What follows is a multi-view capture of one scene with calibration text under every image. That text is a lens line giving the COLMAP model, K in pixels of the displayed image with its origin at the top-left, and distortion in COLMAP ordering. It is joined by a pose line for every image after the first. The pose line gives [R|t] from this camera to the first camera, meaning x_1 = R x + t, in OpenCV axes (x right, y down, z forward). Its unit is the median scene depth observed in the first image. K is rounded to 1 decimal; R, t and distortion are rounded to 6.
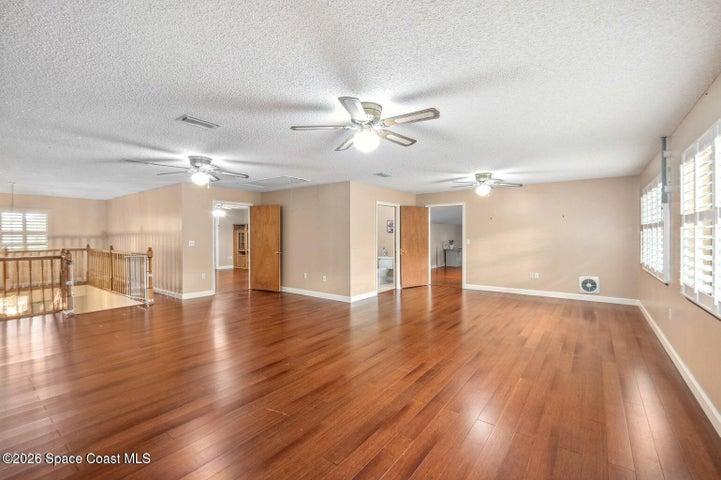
lens RADIAL K [[312.6, 0, 363.1], [0, 312.6, 237.4], [0, 0, 1]] dist [-0.028075, -0.000118]
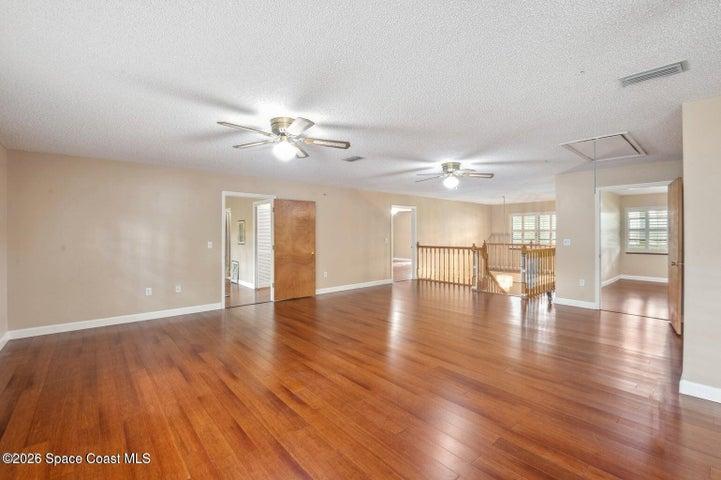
lens RADIAL K [[312.6, 0, 361.6], [0, 312.6, 236.7], [0, 0, 1]] dist [-0.028075, -0.000118]
pose [[-0.205344, 0.016777, -0.978546, 0.881065], [-0.006747, 0.999805, 0.018557, -0.020251], [0.978667, 0.010413, -0.205191, 1.257064]]
